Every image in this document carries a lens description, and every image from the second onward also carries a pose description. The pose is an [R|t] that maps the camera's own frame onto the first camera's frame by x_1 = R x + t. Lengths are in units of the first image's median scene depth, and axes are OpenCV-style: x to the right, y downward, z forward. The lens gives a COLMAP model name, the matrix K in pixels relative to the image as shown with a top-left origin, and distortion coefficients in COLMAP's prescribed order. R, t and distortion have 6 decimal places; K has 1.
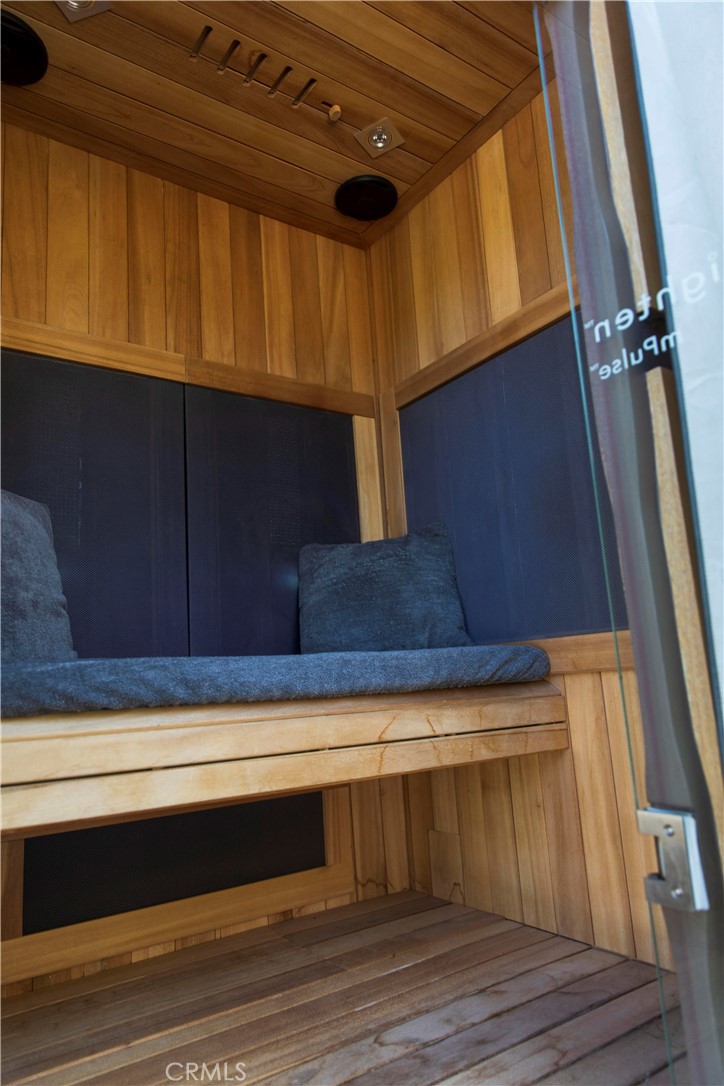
lens RADIAL K [[726.9, 0, 354.9], [0, 726.9, 544.3], [0, 0, 1]] dist [0.002533, 0.001975]
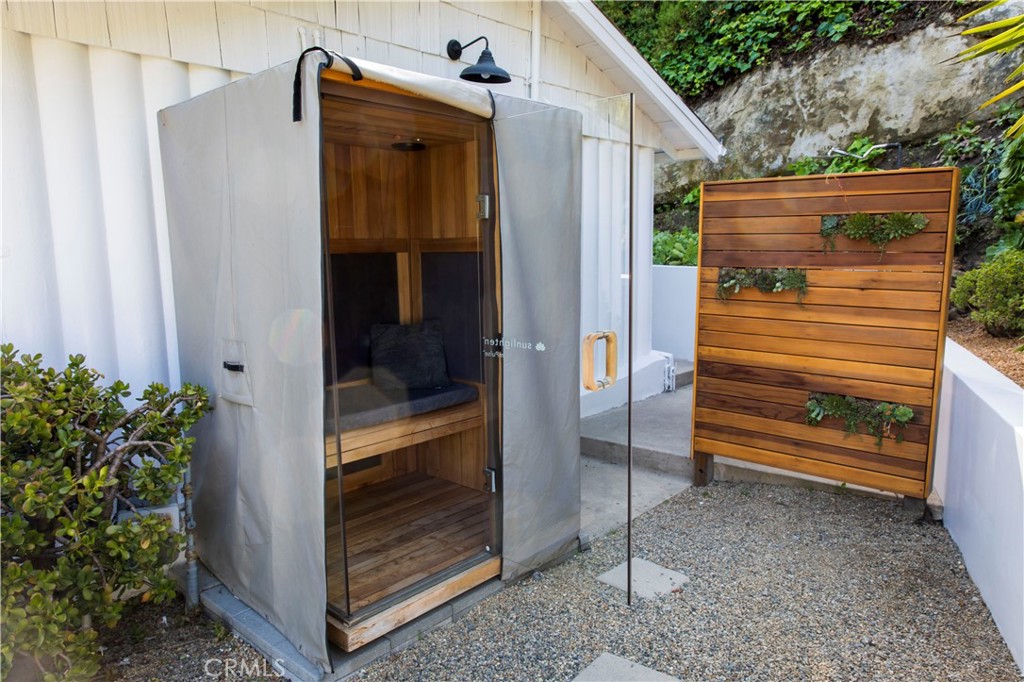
lens RADIAL K [[685.4, 0, 515.6], [0, 685.4, 340.5], [0, 0, 1]] dist [0.002533, 0.001975]
pose [[0.971952, 0.014765, 0.234717, -0.144259], [-0.087584, 0.948961, 0.302988, -0.641634], [-0.218264, -0.315047, 0.923637, -1.003115]]
